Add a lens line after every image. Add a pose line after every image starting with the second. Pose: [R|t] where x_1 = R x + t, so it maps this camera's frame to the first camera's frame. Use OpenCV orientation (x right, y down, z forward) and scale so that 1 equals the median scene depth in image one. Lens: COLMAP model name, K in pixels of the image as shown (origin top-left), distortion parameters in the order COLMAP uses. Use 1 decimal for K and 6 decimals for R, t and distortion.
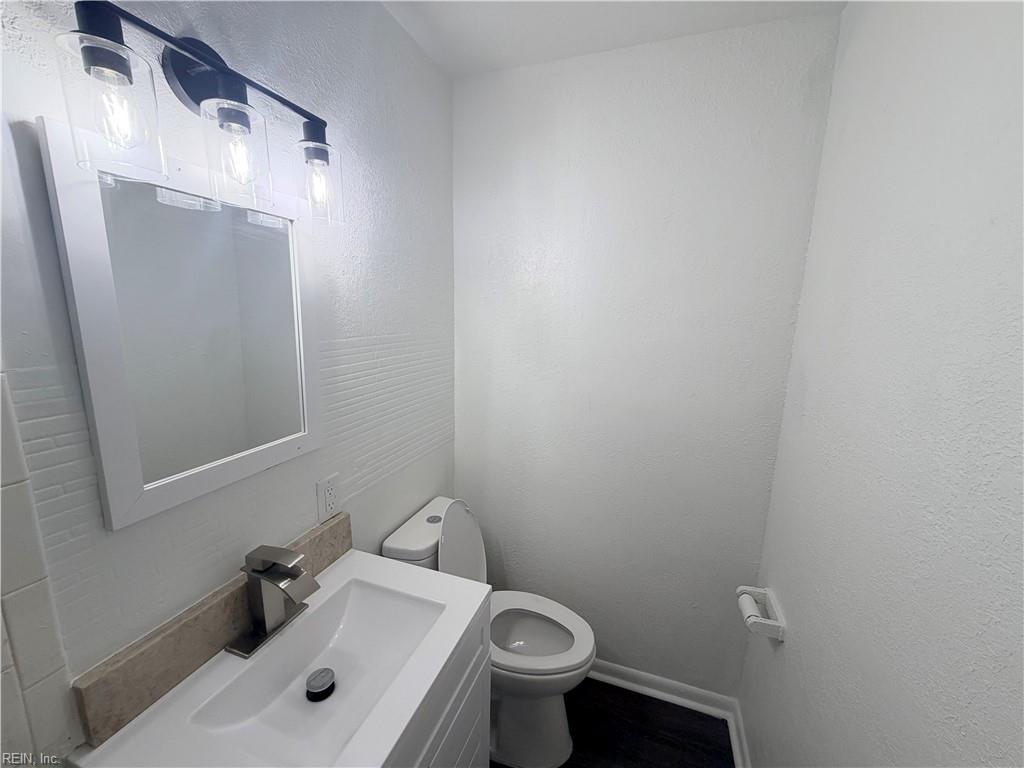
lens RADIAL K [[418.5, 0, 512.0], [0, 418.5, 384.0], [0, 0, 1]] dist [0.001137, 0.000227]
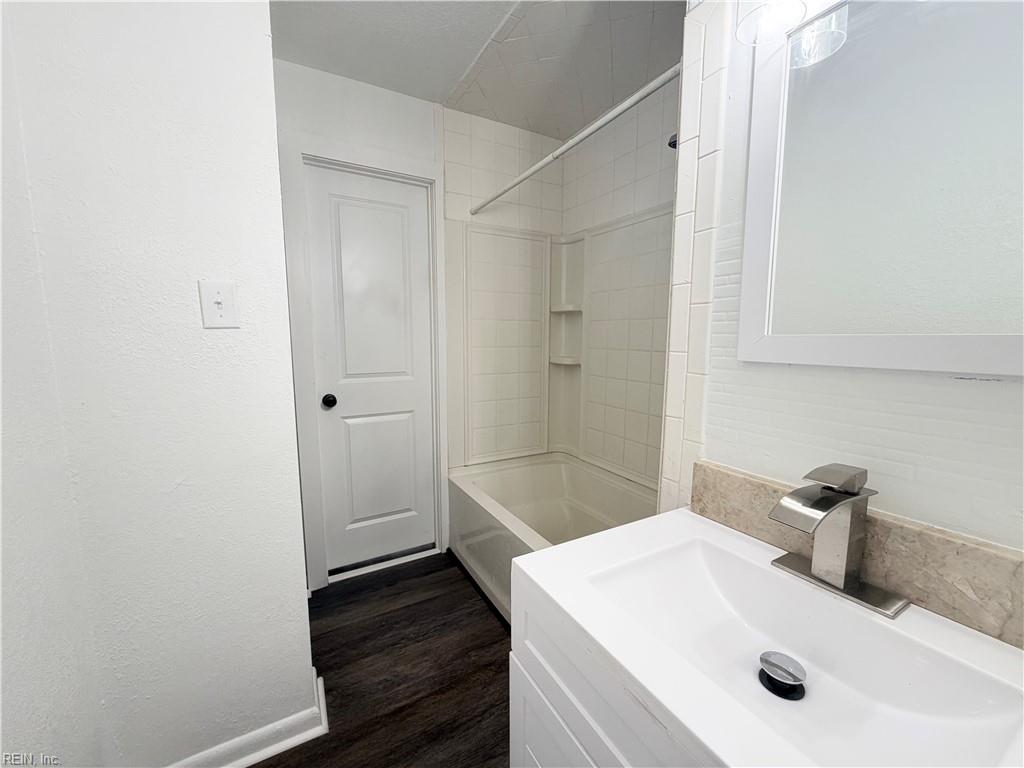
lens RADIAL K [[418.5, 0, 512.0], [0, 418.5, 384.0], [0, 0, 1]] dist [0.001137, 0.000227]
pose [[-0.660116, 0.077453, -0.747160, 0.368428], [-0.142714, 0.963621, 0.225980, 0.225453], [0.737482, 0.255803, -0.625048, 1.240361]]
